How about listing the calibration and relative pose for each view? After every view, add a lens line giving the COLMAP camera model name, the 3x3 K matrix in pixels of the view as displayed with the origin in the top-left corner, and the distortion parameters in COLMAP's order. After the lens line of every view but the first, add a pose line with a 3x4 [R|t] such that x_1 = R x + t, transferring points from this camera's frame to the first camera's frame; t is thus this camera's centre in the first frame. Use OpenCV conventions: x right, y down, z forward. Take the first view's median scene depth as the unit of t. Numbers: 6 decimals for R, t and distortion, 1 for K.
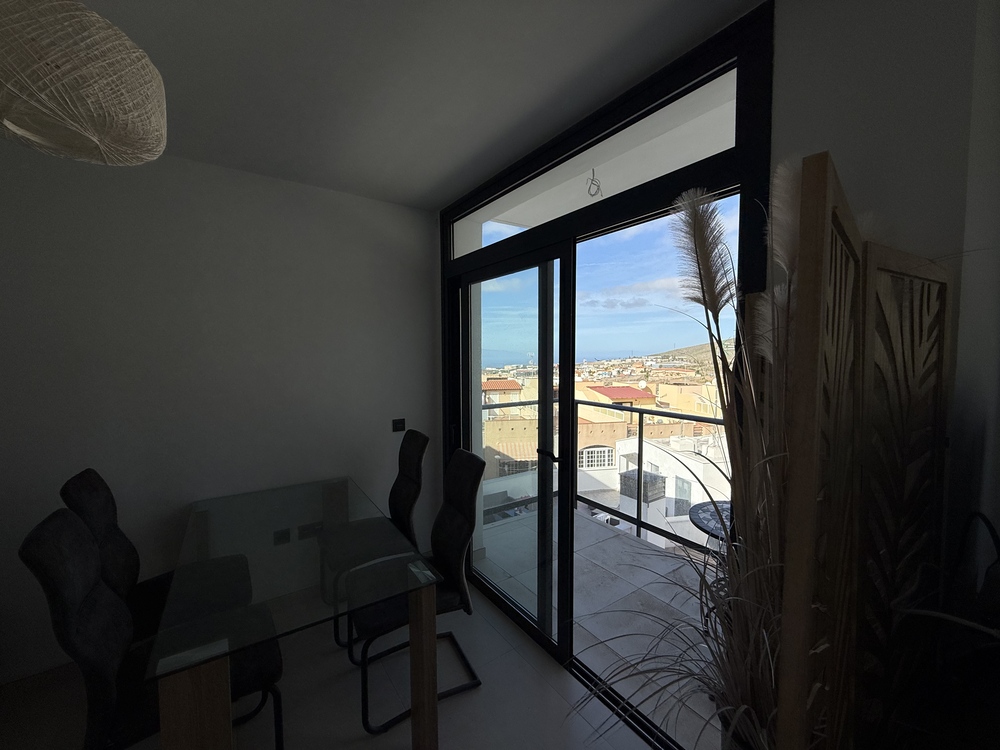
lens RADIAL K [[397.1, 0, 495.9], [0, 397.1, 373.8], [0, 0, 1]] dist [-0.002286, 0.000232]
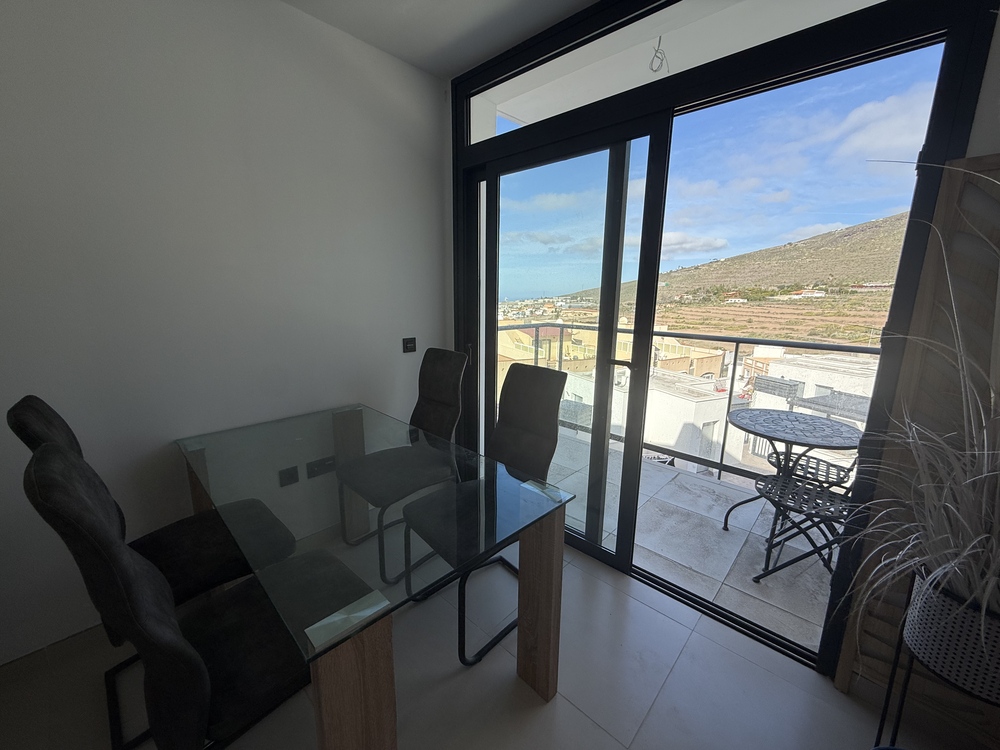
lens RADIAL K [[397.1, 0, 496.3], [0, 397.1, 373.9], [0, 0, 1]] dist [-0.002286, 0.000232]
pose [[0.977251, -0.027958, 0.210236, -0.019461], [-0.004019, 0.988654, 0.150154, 0.004929], [-0.212049, -0.147583, 0.966051, 0.009357]]
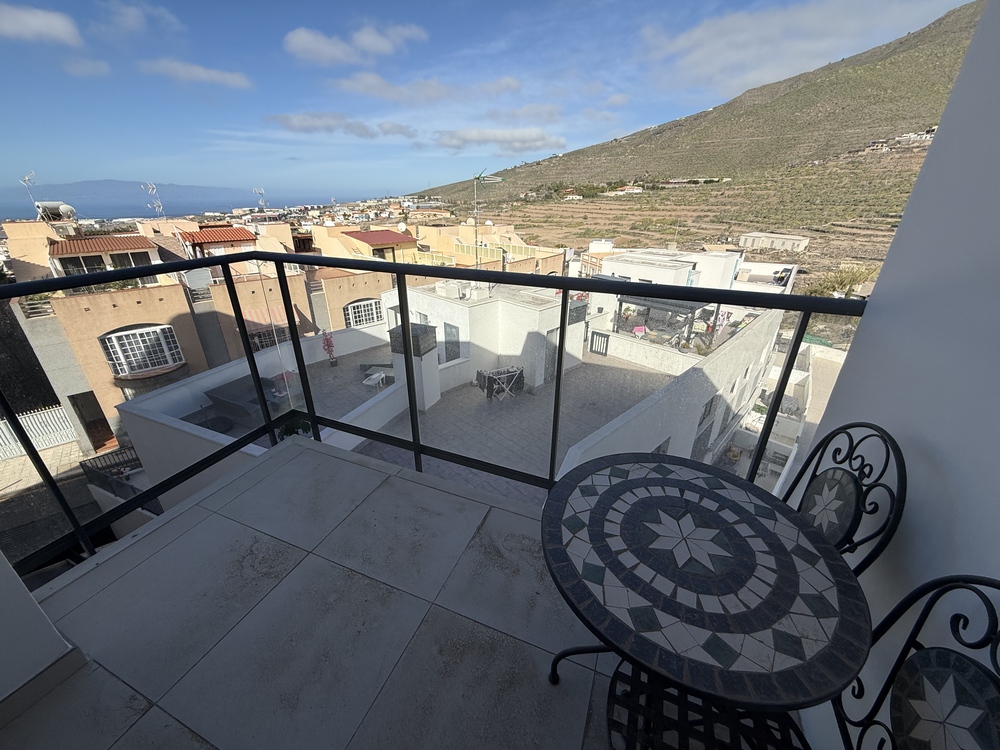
lens RADIAL K [[397.1, 0, 496.3], [0, 397.1, 373.1], [0, 0, 1]] dist [-0.002286, 0.000232]
pose [[0.839980, -0.220677, 0.495717, 0.018124], [0.023542, 0.927527, 0.373015, 0.002834], [-0.542106, -0.301655, 0.784299, 0.047604]]
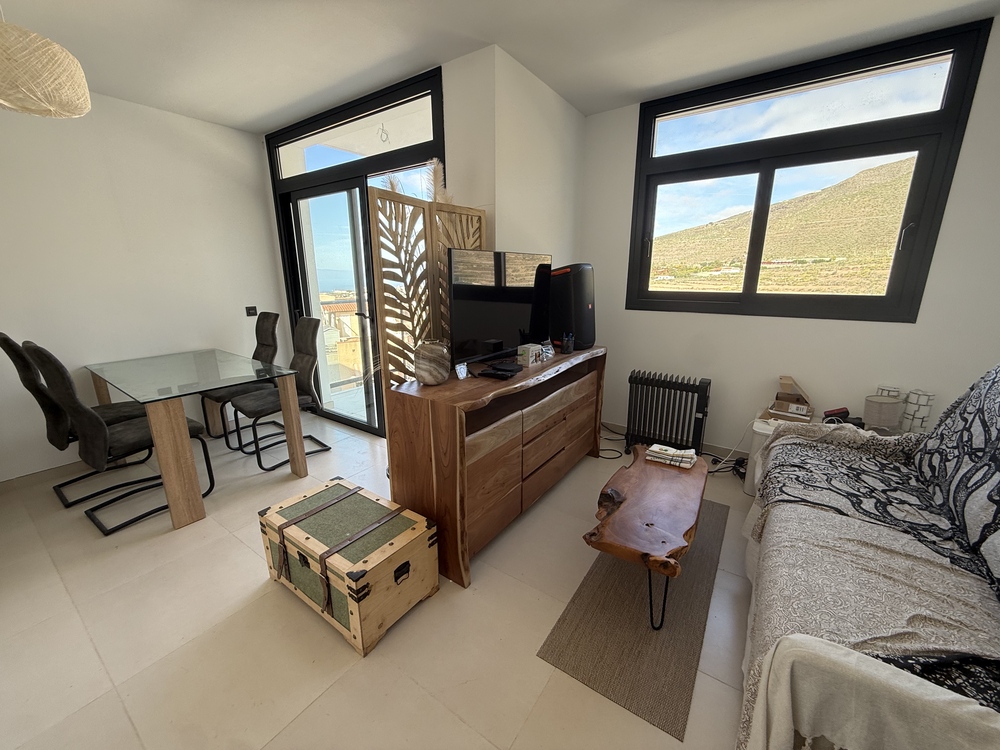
lens RADIAL K [[397.1, 0, 496.5], [0, 397.1, 374.4], [0, 0, 1]] dist [-0.002286, 0.000232]
pose [[0.937511, -0.085978, 0.337167, 0.004414], [0.018722, 0.980052, 0.197856, 0.007192], [-0.347452, -0.179180, 0.920419, -0.041968]]
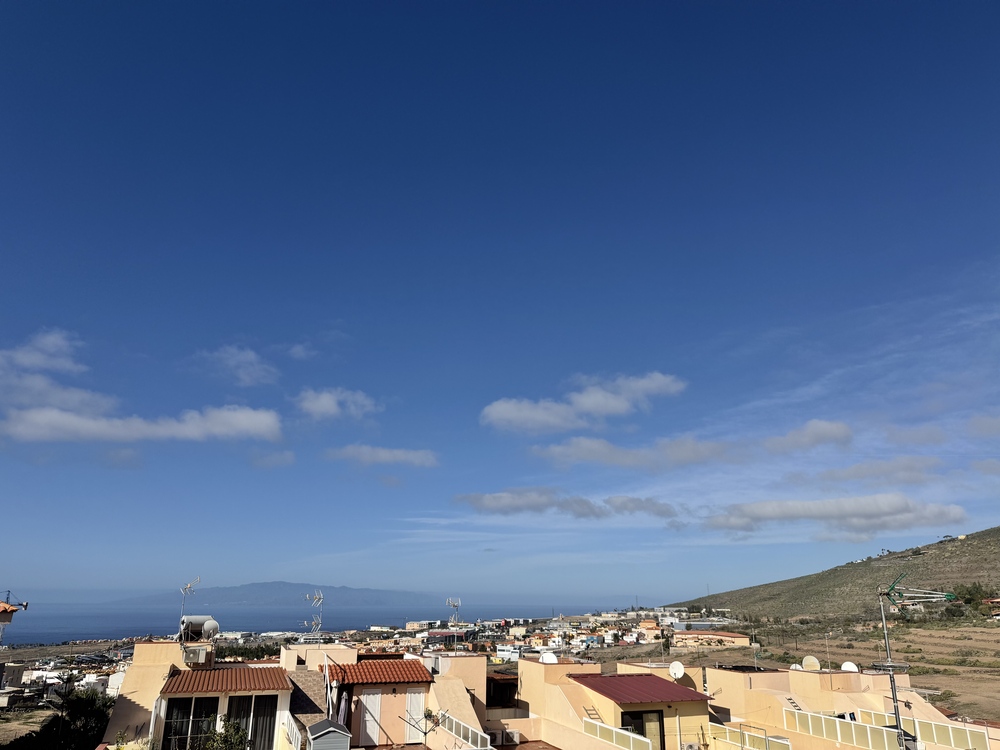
lens RADIAL K [[700.3, 0, 497.4], [0, 700.3, 378.6], [0, 0, 1]] dist [0.032801, -0.041964]
pose [[0.989640, 0.055532, 0.132399, 0.013972], [-0.006135, 0.937685, -0.347433, -0.009139], [-0.143442, 0.343021, 0.928311, 0.112024]]
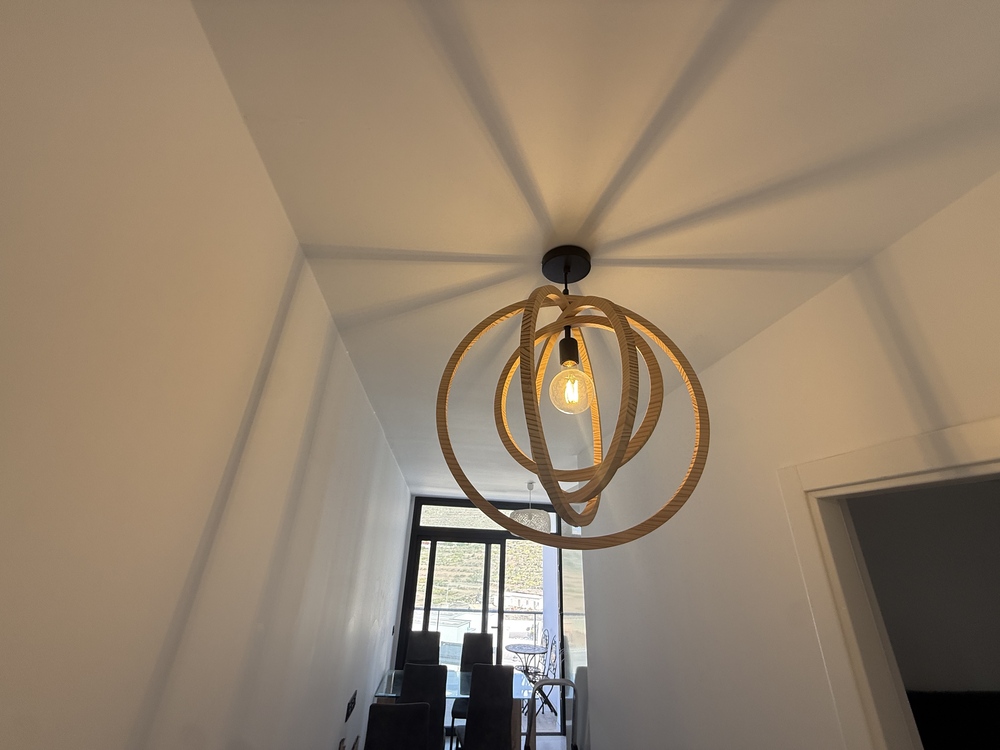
lens RADIAL K [[397.1, 0, 493.2], [0, 397.1, 373.4], [0, 0, 1]] dist [-0.002286, 0.000232]
pose [[0.452013, 0.392015, 0.801254, -0.141332], [0.000892, 0.898057, -0.439879, -0.007721], [-0.892011, 0.199546, 0.405584, -0.018199]]
